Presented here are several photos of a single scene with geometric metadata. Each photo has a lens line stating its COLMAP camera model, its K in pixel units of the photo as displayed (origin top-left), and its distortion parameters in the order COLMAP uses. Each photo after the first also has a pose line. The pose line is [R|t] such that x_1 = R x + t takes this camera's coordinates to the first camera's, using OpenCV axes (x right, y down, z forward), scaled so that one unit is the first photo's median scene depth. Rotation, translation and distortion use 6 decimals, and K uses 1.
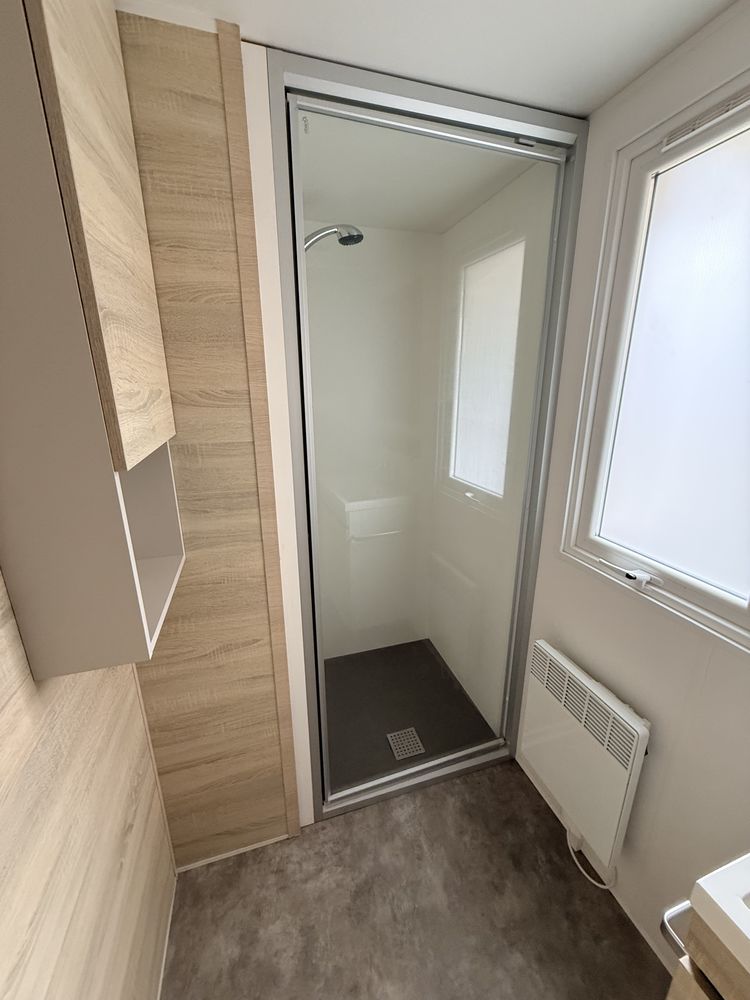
lens RADIAL K [[399.5, 0, 375.5], [0, 399.5, 498.1], [0, 0, 1]] dist [0.000475, 0.000008]
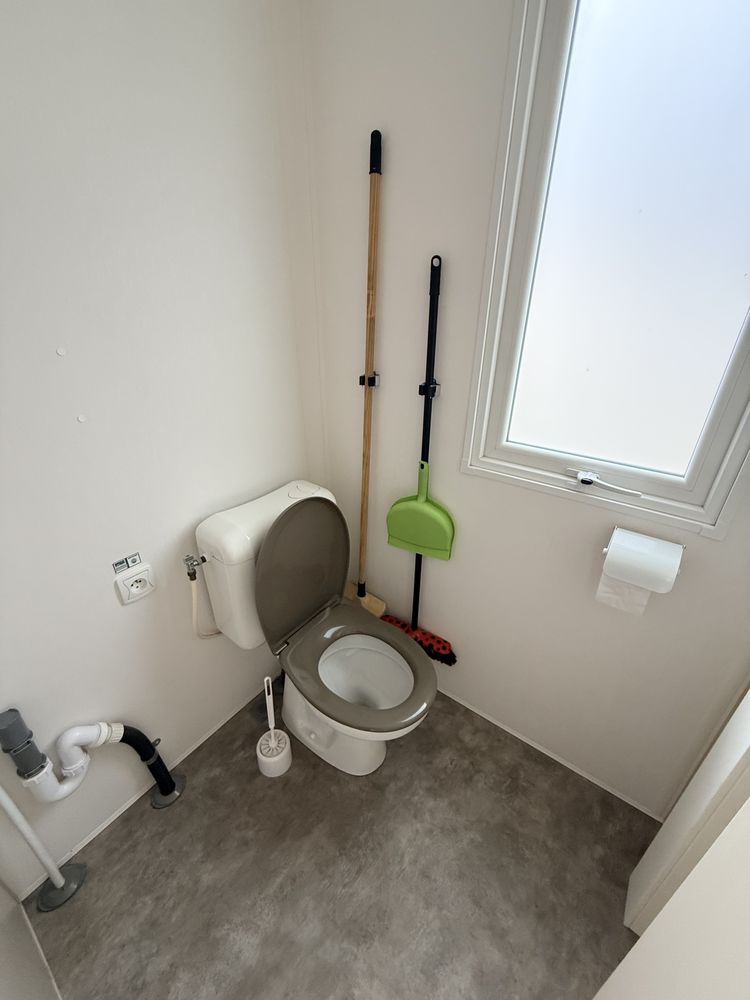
lens RADIAL K [[399.5, 0, 375.5], [0, 399.5, 498.1], [0, 0, 1]] dist [0.000475, 0.000008]
pose [[-0.591258, -0.363042, 0.720149, -0.315924], [0.216130, 0.788960, 0.575178, -0.158698], [-0.776982, 0.495725, -0.388015, 0.860757]]
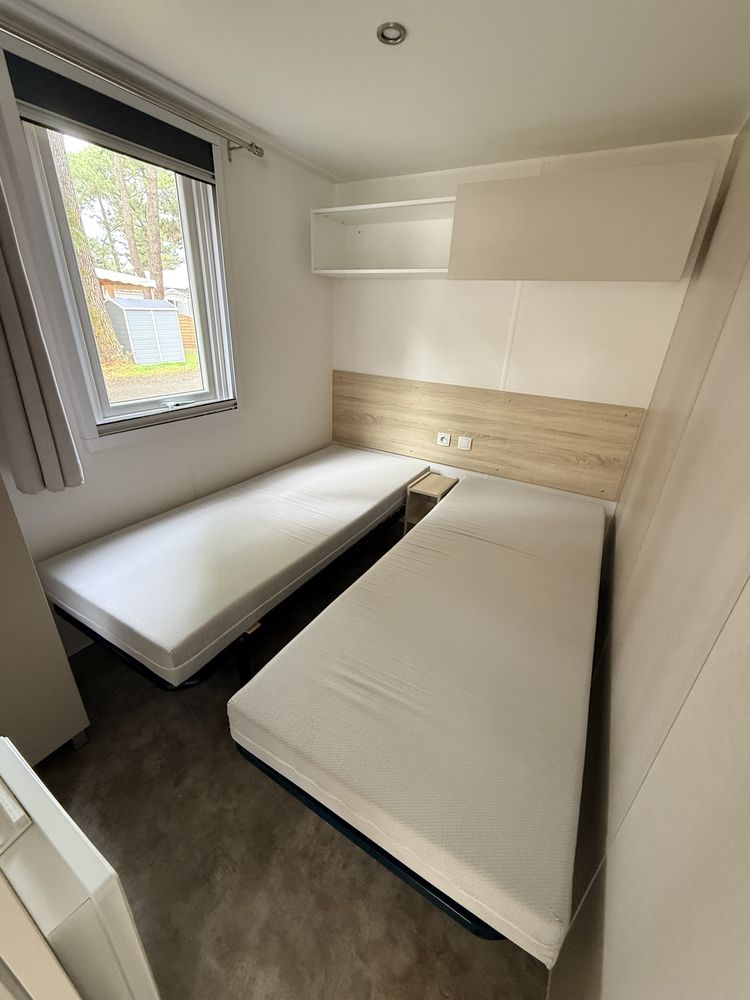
lens RADIAL K [[399.5, 0, 375.5], [0, 399.5, 498.1], [0, 0, 1]] dist [0.000475, 0.000008]
pose [[-0.732831, 0.254068, -0.631196, 0.168489], [-0.228792, 0.781637, 0.580257, -0.279567], [0.640791, 0.569643, -0.514679, 1.186633]]
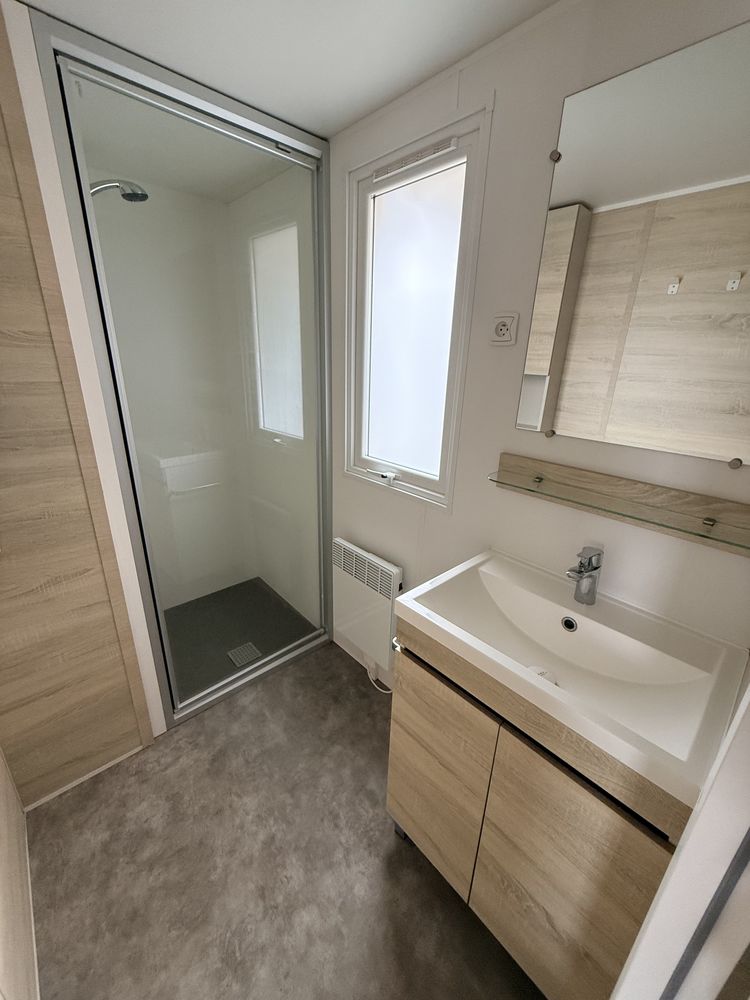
lens RADIAL K [[399.5, 0, 375.5], [0, 399.5, 498.1], [0, 0, 1]] dist [0.000475, 0.000008]
pose [[0.905850, -0.111781, 0.408584, -0.007612], [0.085476, 0.992948, 0.082146, 0.130252], [-0.414885, -0.039488, 0.909017, -0.296652]]
